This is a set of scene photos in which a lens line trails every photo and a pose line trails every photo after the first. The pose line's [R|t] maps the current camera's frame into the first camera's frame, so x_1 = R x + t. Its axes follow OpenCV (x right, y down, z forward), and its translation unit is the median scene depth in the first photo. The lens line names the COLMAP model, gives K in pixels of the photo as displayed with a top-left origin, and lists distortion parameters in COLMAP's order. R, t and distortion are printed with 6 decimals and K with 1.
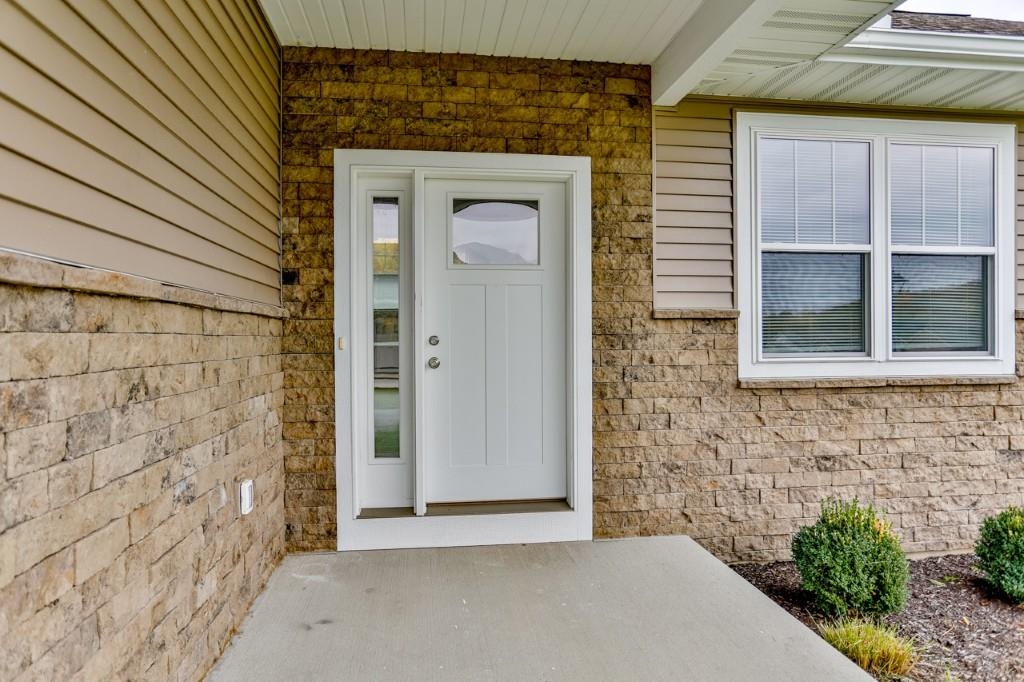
lens RADIAL K [[642.0, 0, 512.0], [0, 642.0, 341.0], [0, 0, 1]] dist [-0.002738, -0.000552]
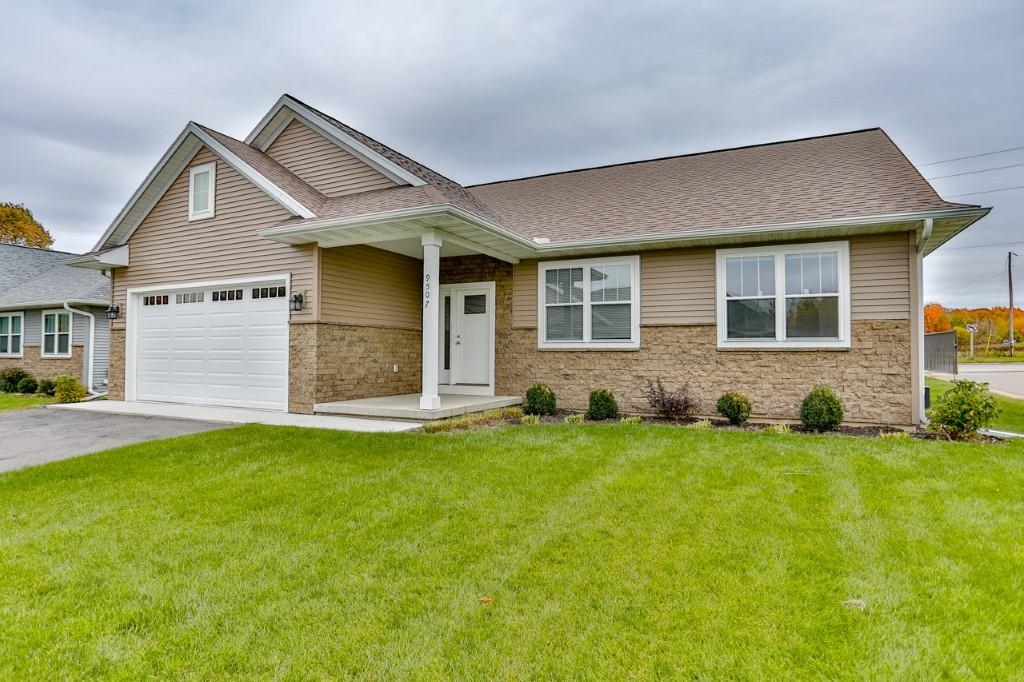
lens RADIAL K [[550.0, 0, 530.3], [0, 550.0, 345.8], [0, 0, 1]] dist [-0.000134, 0.001604]
pose [[0.848817, -0.003197, -0.528678, 1.786708], [-0.014353, 0.999474, -0.029088, 0.130899], [0.528492, 0.032279, 0.848324, -1.323089]]
